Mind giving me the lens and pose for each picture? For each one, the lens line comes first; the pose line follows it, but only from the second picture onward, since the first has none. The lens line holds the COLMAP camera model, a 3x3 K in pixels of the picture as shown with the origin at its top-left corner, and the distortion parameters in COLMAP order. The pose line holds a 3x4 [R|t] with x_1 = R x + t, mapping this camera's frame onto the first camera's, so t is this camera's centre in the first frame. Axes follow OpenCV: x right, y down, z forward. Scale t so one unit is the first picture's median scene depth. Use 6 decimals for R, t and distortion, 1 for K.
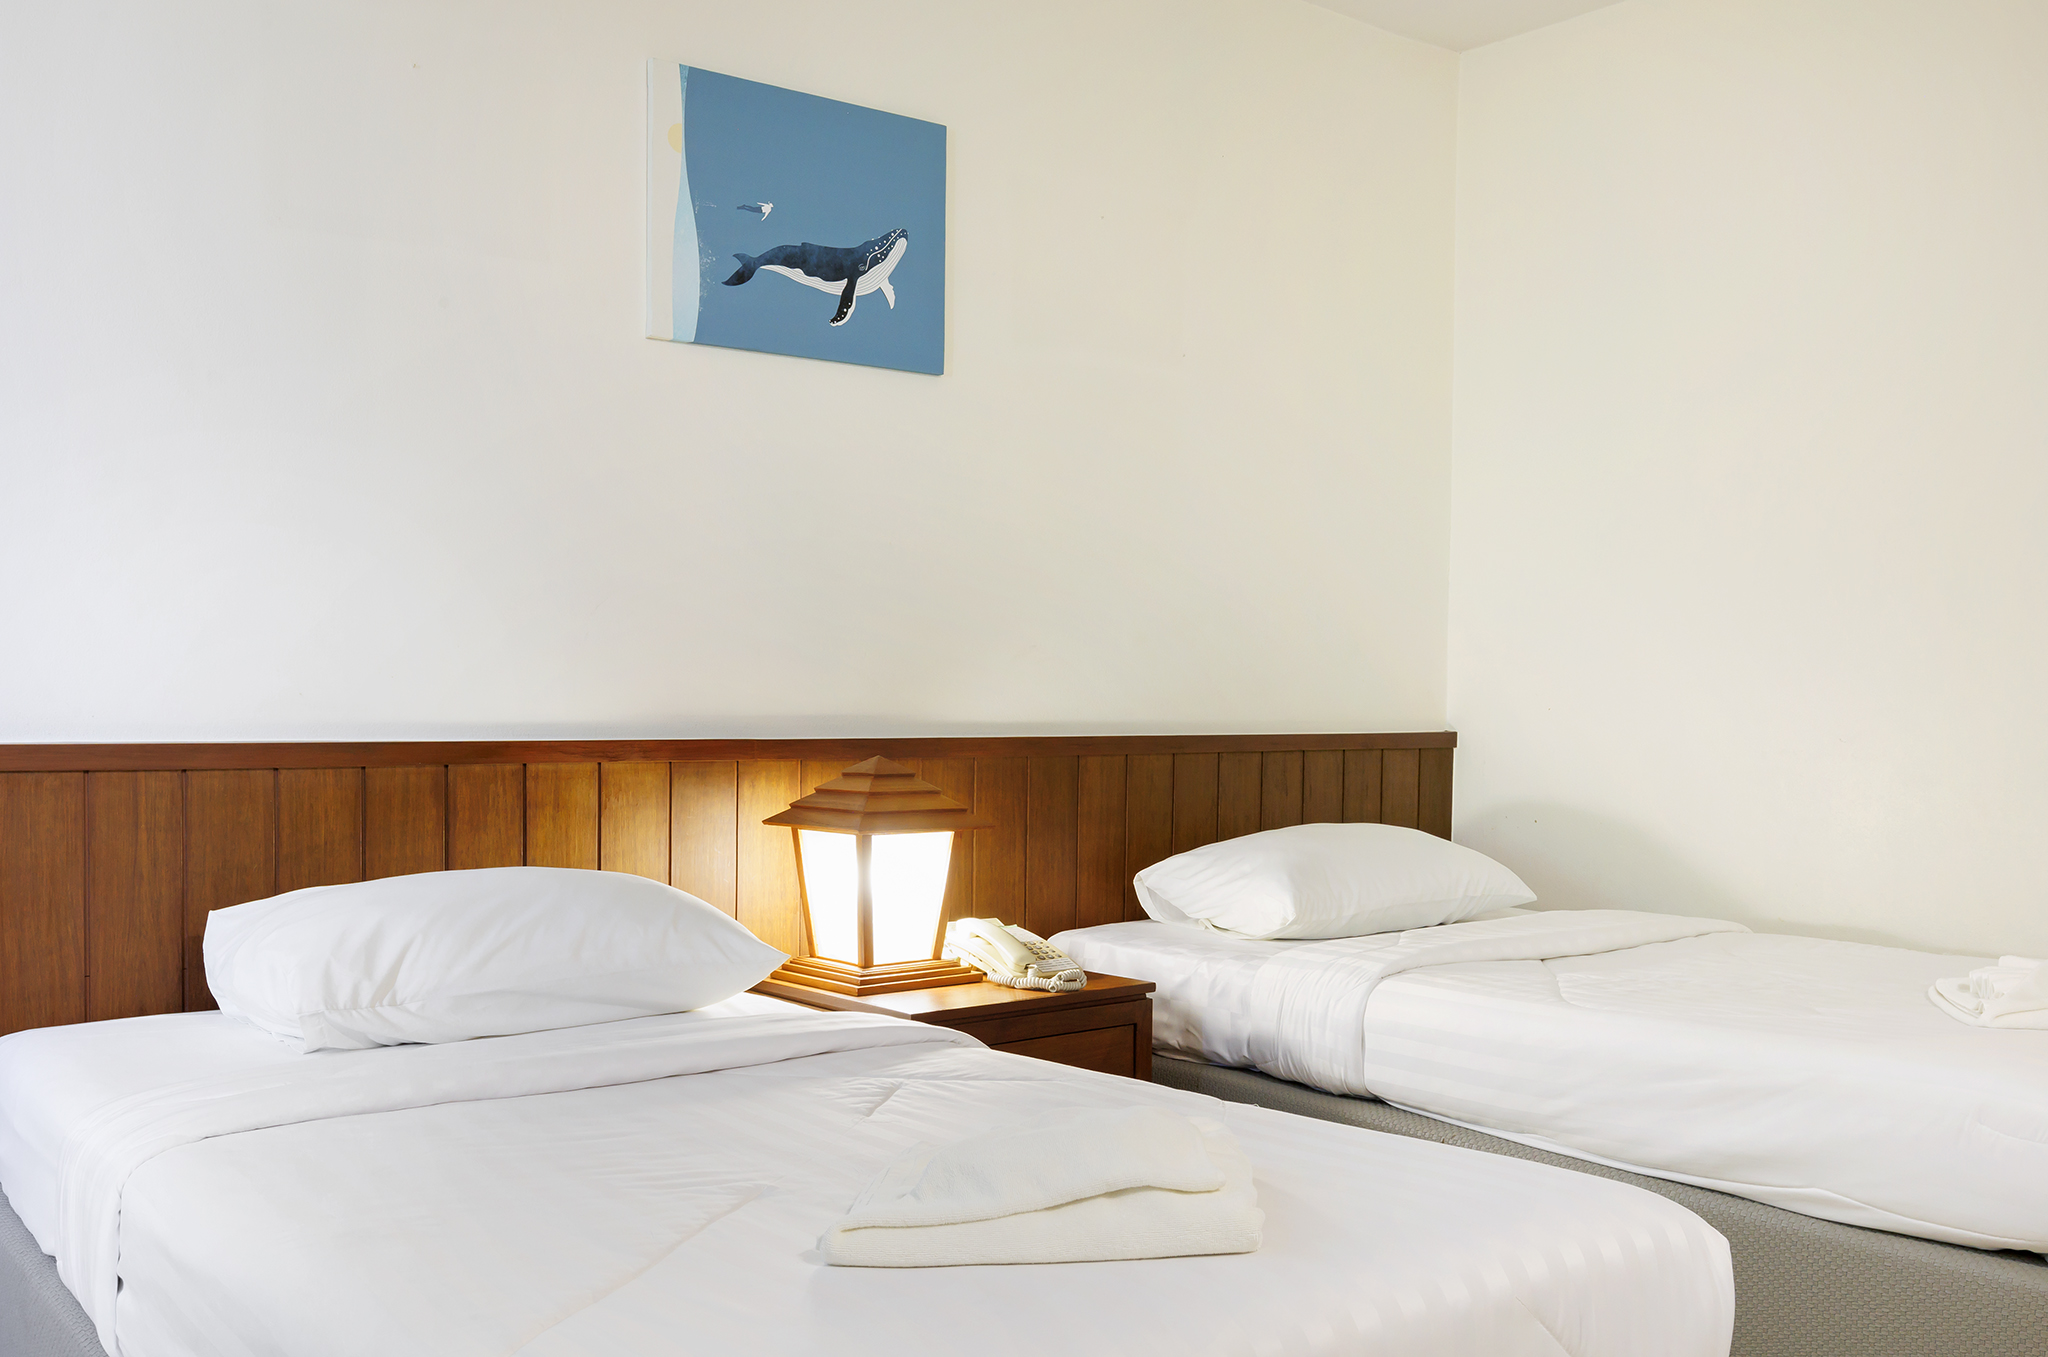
lens RADIAL K [[1903.7, 0, 1023.9], [0, 1903.7, 758.7], [0, 0, 1]] dist [0.005732, 0.000000]
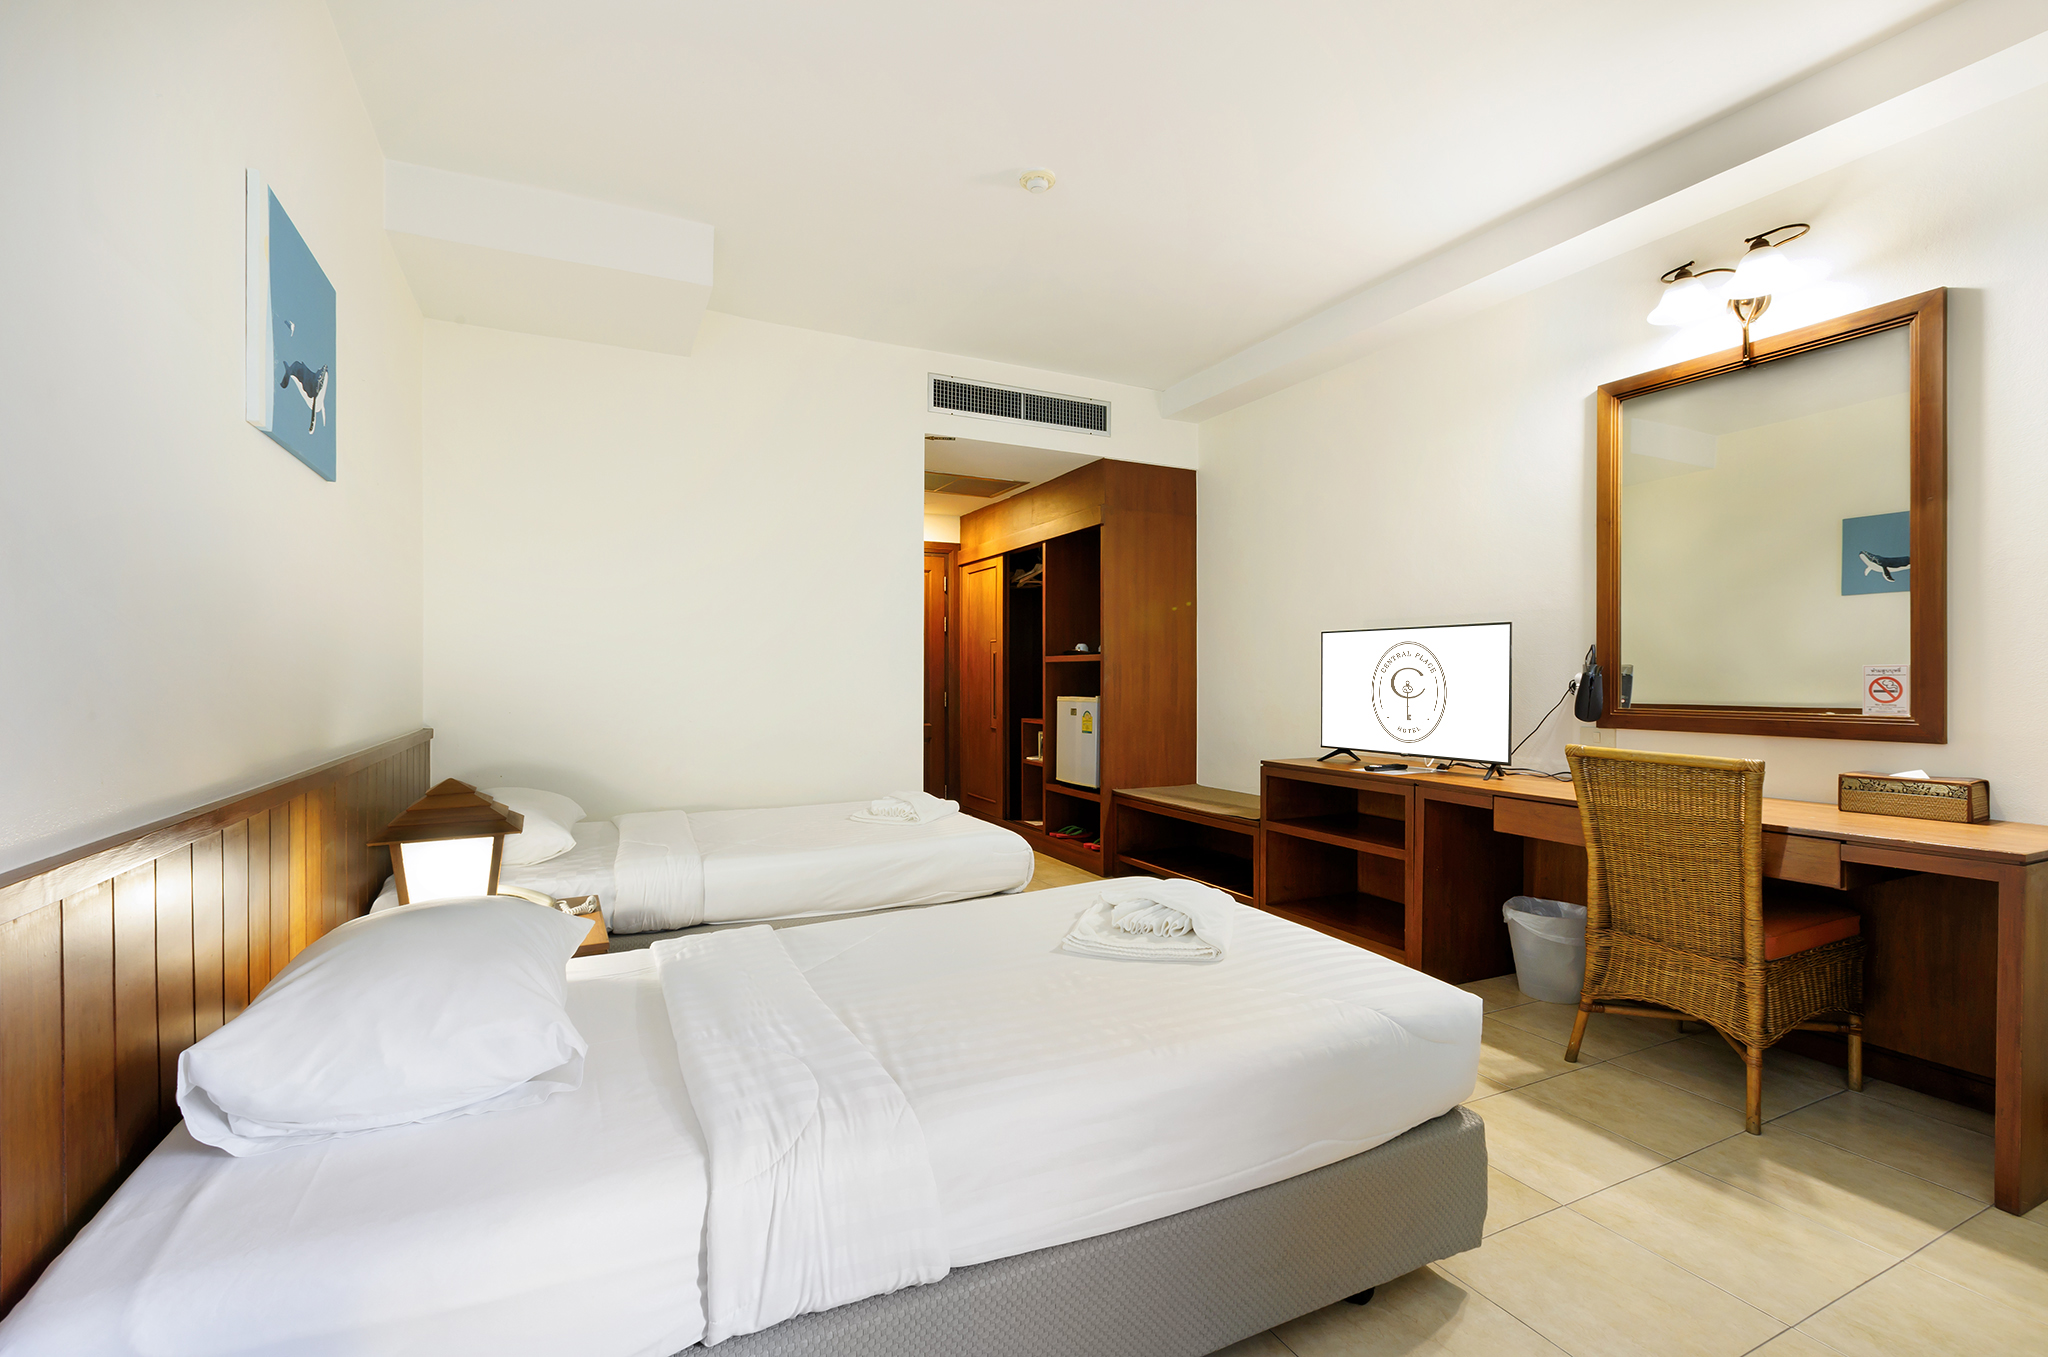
lens RADIAL K [[928.4, 0, 1038.4], [0, 928.4, 675.6], [0, 0, 1]] dist [0.002414, -0.001350]
pose [[0.184367, -0.010580, 0.982800, -0.636850], [0.035037, 0.999377, 0.004185, -0.060395], [-0.982233, 0.033663, 0.184623, 0.463398]]
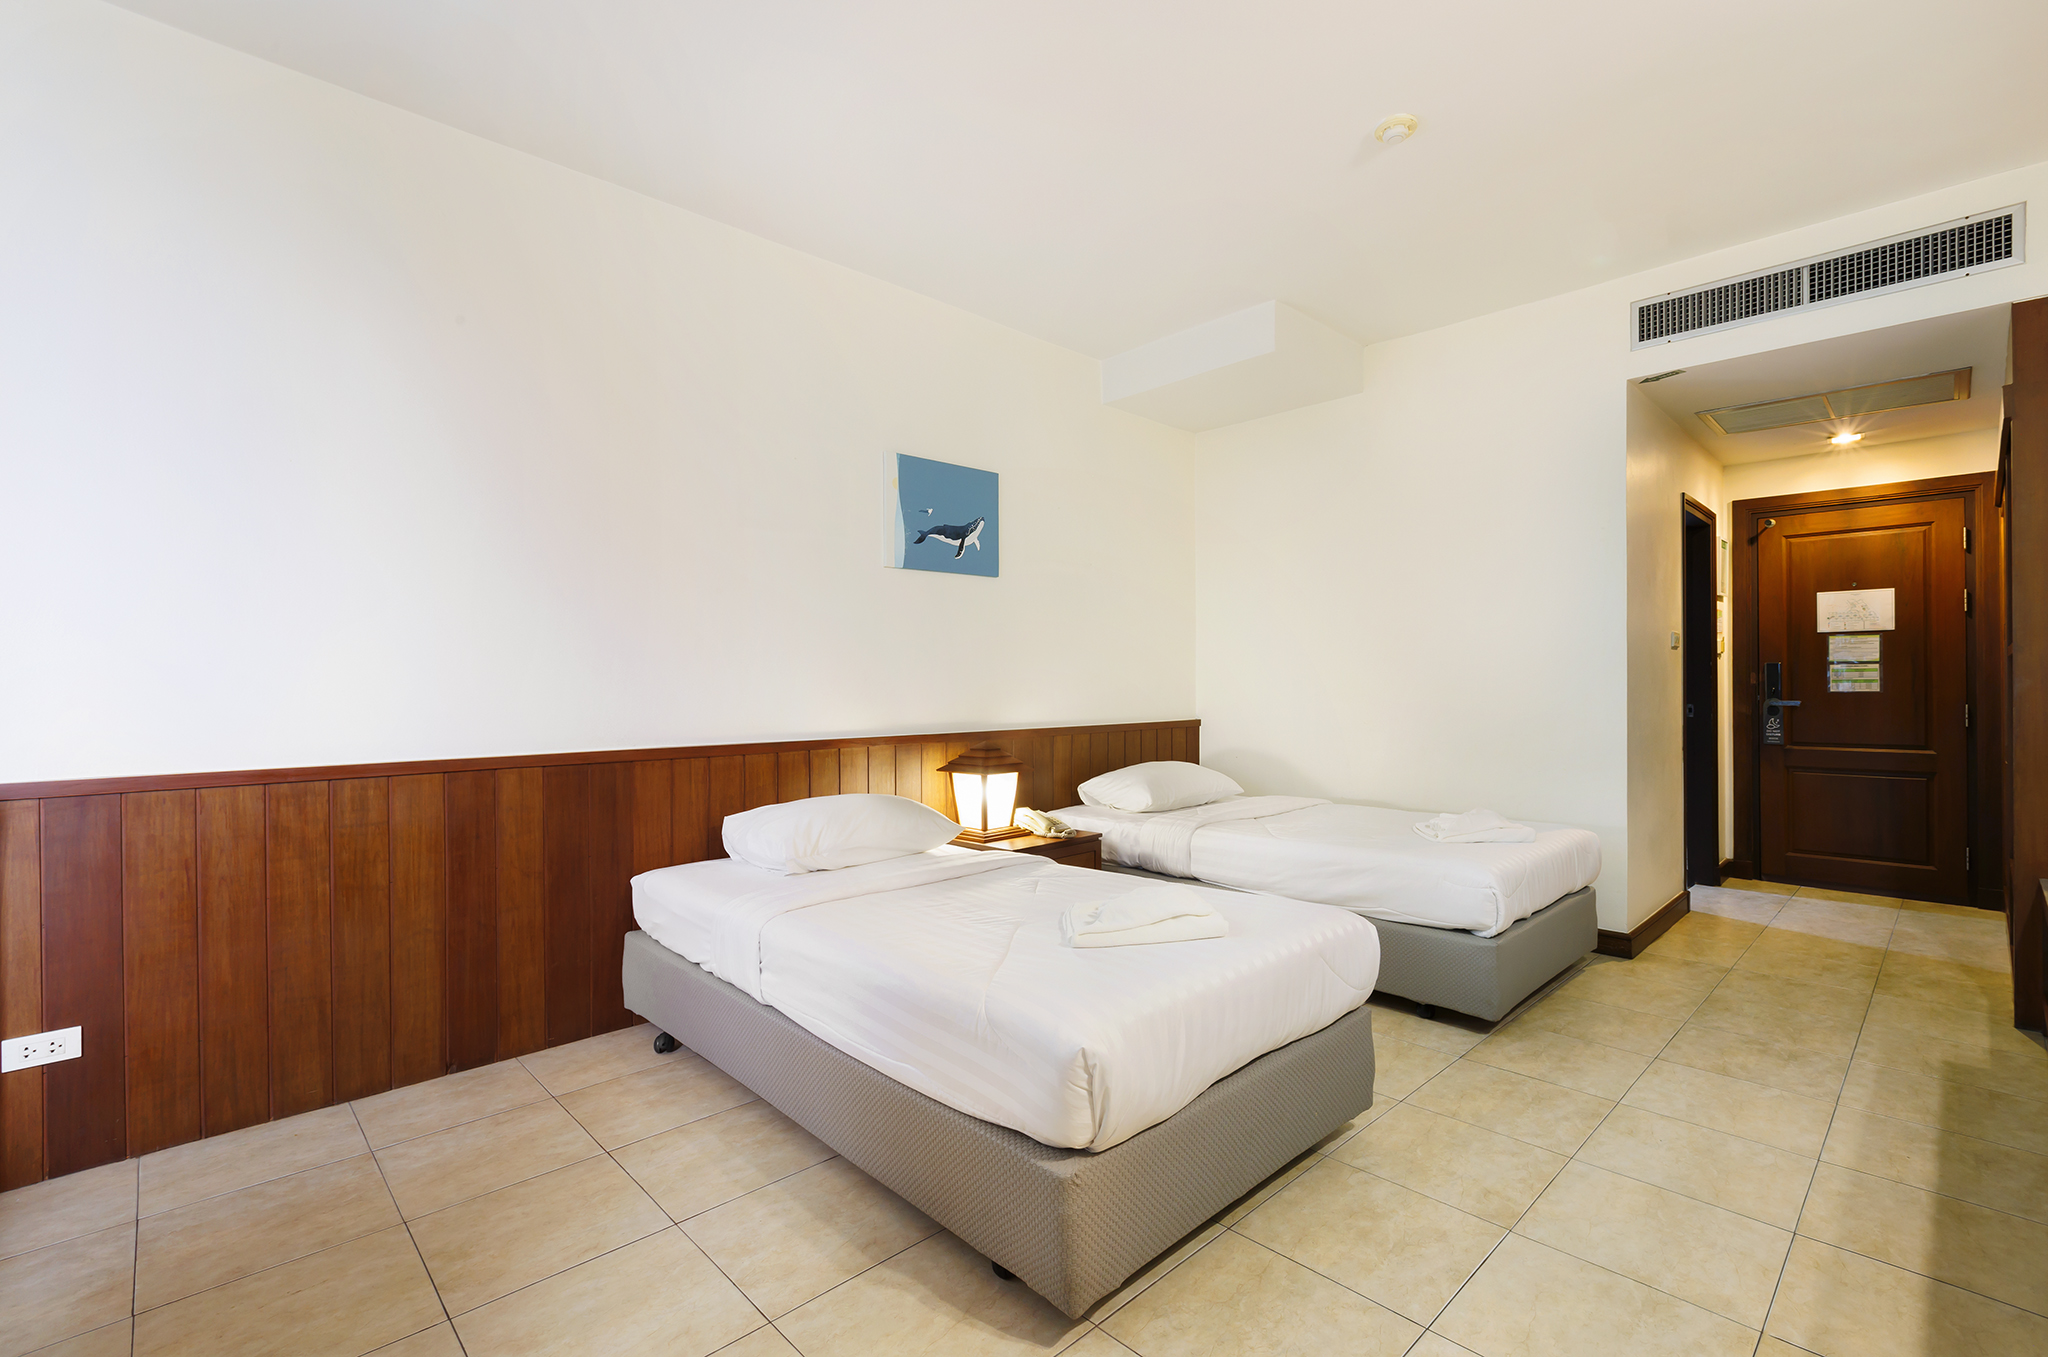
lens RADIAL K [[928.4, 0, 1021.0], [0, 928.4, 680.6], [0, 0, 1]] dist [0.002414, -0.001350]
pose [[0.995365, -0.015454, 0.094924, -0.138334], [0.018954, 0.999169, -0.036077, -0.033893], [-0.094287, 0.037709, 0.994831, -0.159175]]
